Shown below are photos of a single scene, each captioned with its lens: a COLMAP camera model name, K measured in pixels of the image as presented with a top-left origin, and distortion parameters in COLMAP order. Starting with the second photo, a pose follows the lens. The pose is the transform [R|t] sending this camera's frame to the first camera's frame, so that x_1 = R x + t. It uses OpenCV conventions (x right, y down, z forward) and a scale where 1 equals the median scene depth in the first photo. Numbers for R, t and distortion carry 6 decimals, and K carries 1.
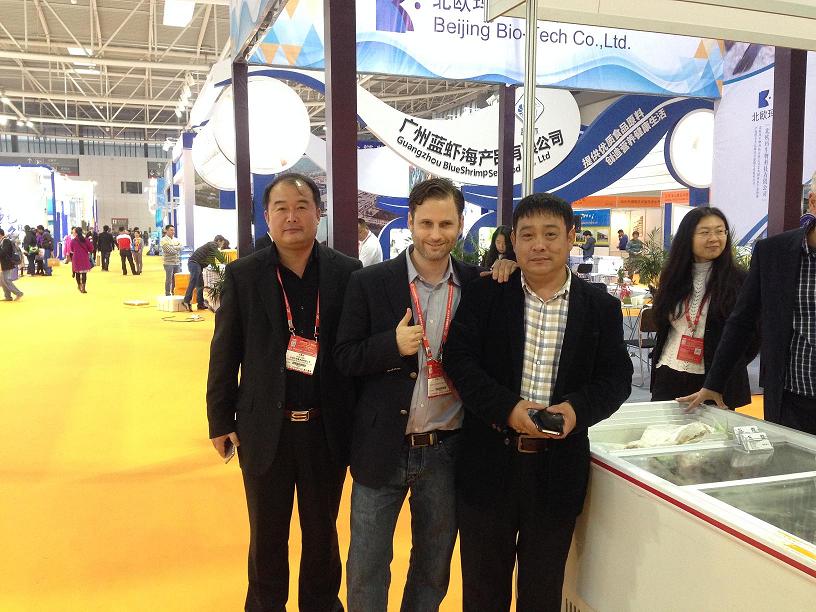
lens RADIAL K [[744.9, 0, 417.2], [0, 744.9, 303.2], [0, 0, 1]] dist [0.066255, 0.000000]
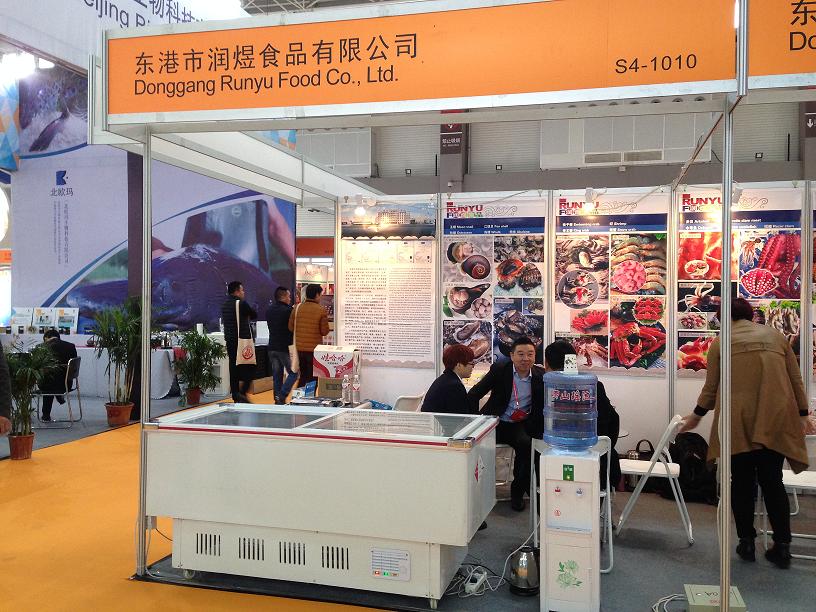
lens RADIAL K [[744.9, 0, 407.1], [0, 744.9, 301.4], [0, 0, 1]] dist [0.066255, 0.000000]
pose [[0.576583, -0.000755, 0.817038, -0.302448], [0.067377, 0.996637, -0.046627, 0.007380], [-0.814255, 0.081934, 0.574696, -0.113226]]
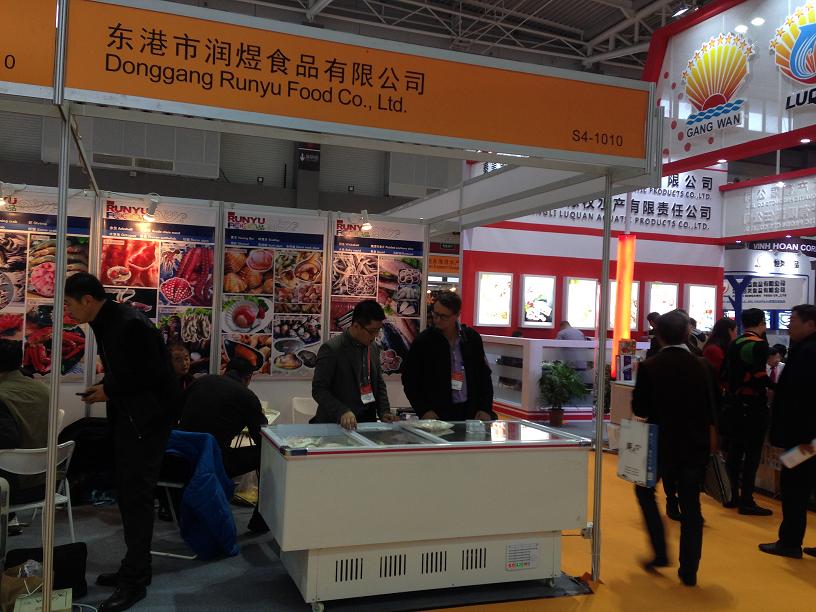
lens RADIAL K [[744.9, 0, 406.3], [0, 744.9, 296.8], [0, 0, 1]] dist [0.066255, 0.000000]
pose [[0.005945, 0.026115, 0.999641, -0.285807], [0.057178, 0.998015, -0.026413, 0.019928], [-0.998346, 0.057315, 0.004440, -0.224111]]
